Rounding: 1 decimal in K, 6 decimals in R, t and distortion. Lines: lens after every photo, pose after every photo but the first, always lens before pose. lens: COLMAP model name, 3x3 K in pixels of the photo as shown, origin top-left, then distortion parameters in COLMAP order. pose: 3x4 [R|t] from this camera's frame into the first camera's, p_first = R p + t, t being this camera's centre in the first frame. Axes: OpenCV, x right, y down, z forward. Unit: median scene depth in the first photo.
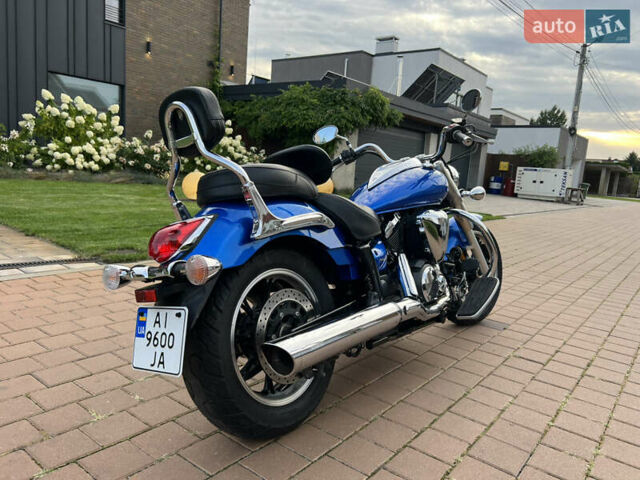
lens RADIAL K [[483.3, 0, 324.0], [0, 483.3, 243.9], [0, 0, 1]] dist [0.035828, -0.038538]
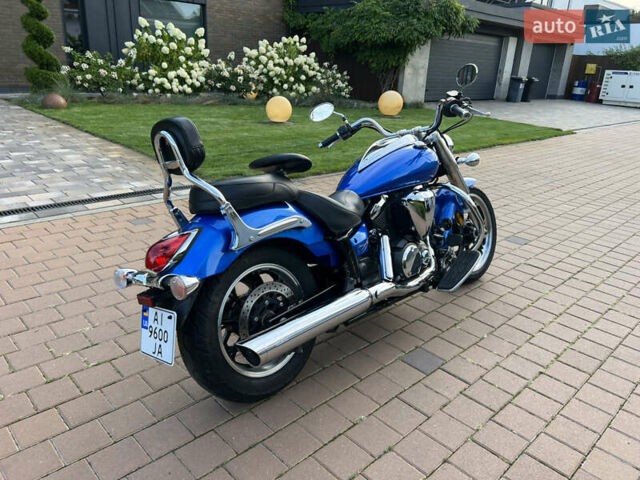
lens RADIAL K [[483.3, 0, 319.9], [0, 483.3, 241.1], [0, 0, 1]] dist [0.035828, -0.038538]
pose [[0.989116, 0.026642, -0.144705, 0.001756], [0.000727, 0.982573, 0.185874, -0.022103], [0.147135, -0.183956, 0.971860, -0.102710]]
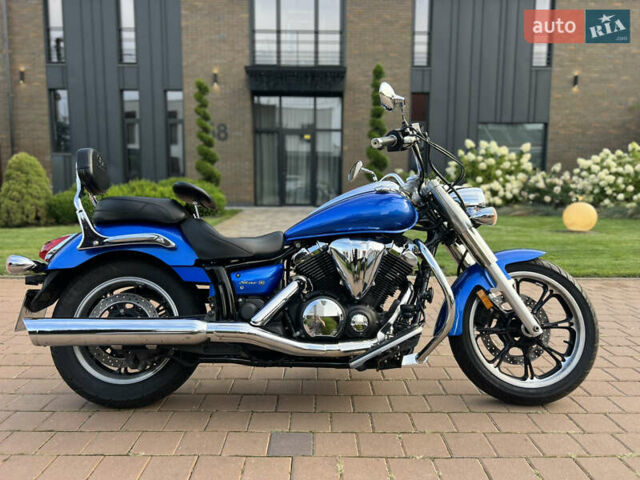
lens RADIAL K [[483.3, 0, 320.1], [0, 483.3, 241.0], [0, 0, 1]] dist [0.035828, -0.038538]
pose [[0.610827, 0.022690, -0.791439, 0.152545], [-0.083295, 0.995884, -0.035736, 0.005350], [0.787370, 0.087752, 0.610203, 0.001930]]
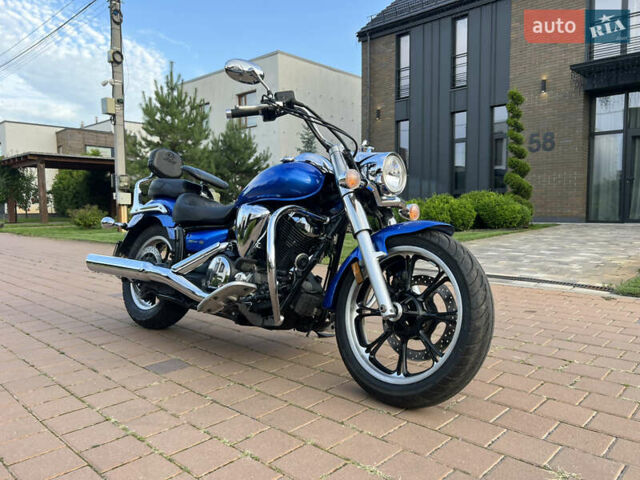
lens RADIAL K [[483.3, 0, 322.3], [0, 483.3, 242.3], [0, 0, 1]] dist [0.035828, -0.038538]
pose [[-0.102853, -0.001758, -0.994695, 0.213499], [-0.152213, 0.988249, 0.013992, 0.004880], [0.982981, 0.152844, -0.101912, 0.178227]]
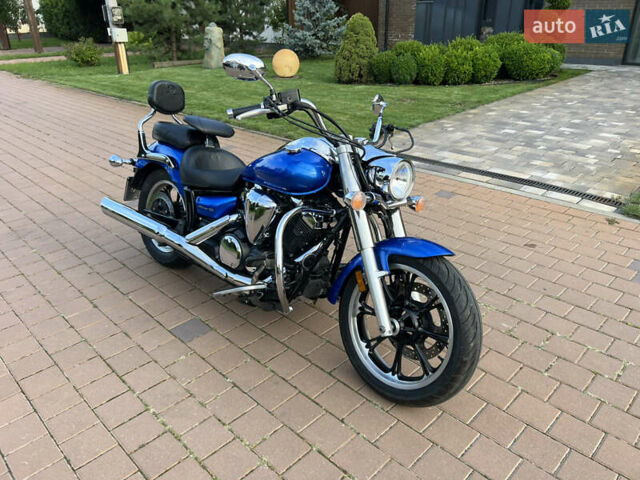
lens RADIAL K [[483.3, 0, 320.5], [0, 483.3, 243.5], [0, 0, 1]] dist [0.035828, -0.038538]
pose [[-0.130465, 0.355468, -0.925538, 0.207263], [-0.153617, 0.914996, 0.373074, -0.063621], [0.979480, 0.190851, -0.064769, 0.168780]]
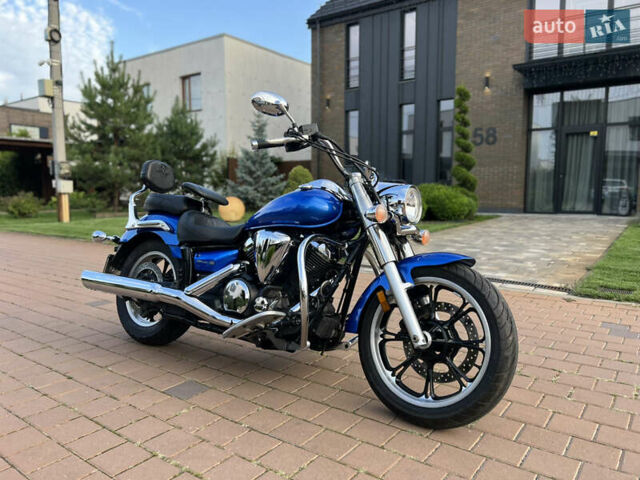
lens RADIAL K [[483.3, 0, 320.0], [0, 483.3, 240.0], [0, 0, 1]] dist [0.035828, -0.038538]
pose [[0.015666, 0.028529, -0.999470, 0.222802], [-0.152528, 0.987962, 0.025810, -0.007869], [0.988175, 0.152043, 0.019829, 0.143503]]
